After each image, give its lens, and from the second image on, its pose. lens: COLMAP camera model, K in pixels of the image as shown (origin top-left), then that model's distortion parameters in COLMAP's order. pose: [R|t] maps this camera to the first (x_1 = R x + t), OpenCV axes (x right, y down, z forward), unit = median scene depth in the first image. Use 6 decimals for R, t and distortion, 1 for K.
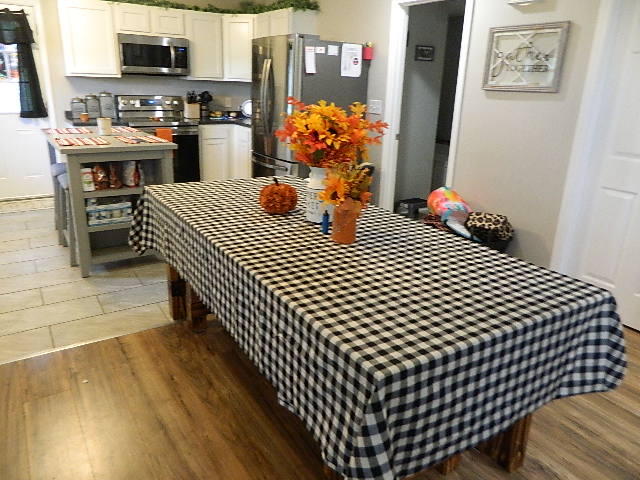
lens RADIAL K [[473.3, 0, 311.2], [0, 473.3, 239.4], [0, 0, 1]] dist [-0.004947, 0.001104]
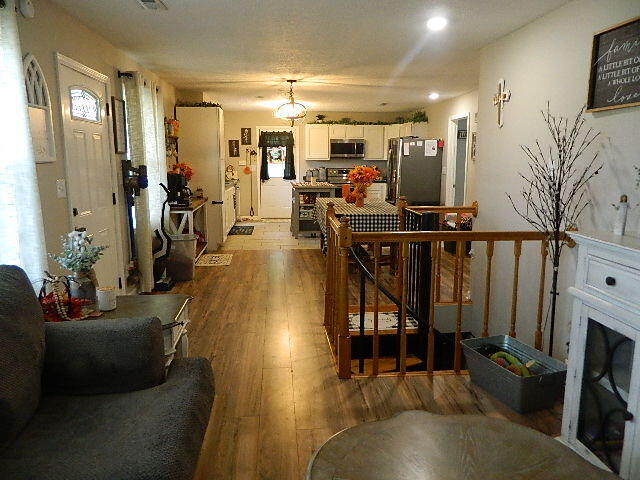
lens RADIAL K [[473.3, 0, 311.2], [0, 473.3, 239.4], [0, 0, 1]] dist [-0.004947, 0.001104]
pose [[0.880201, 0.049785, -0.471983, 0.510646], [-0.123517, 0.984243, -0.126530, 0.261986], [0.458246, 0.169670, 0.872481, -0.754474]]
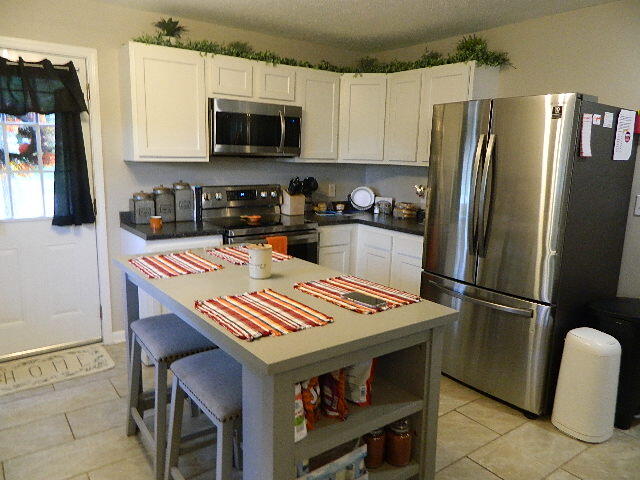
lens RADIAL K [[473.3, 0, 311.2], [0, 473.3, 239.4], [0, 0, 1]] dist [-0.004947, 0.001104]
pose [[0.998073, -0.020611, 0.058531, -0.313873], [0.028509, 0.990092, -0.137493, -0.144859], [-0.055117, 0.138897, 0.988772, 0.365076]]
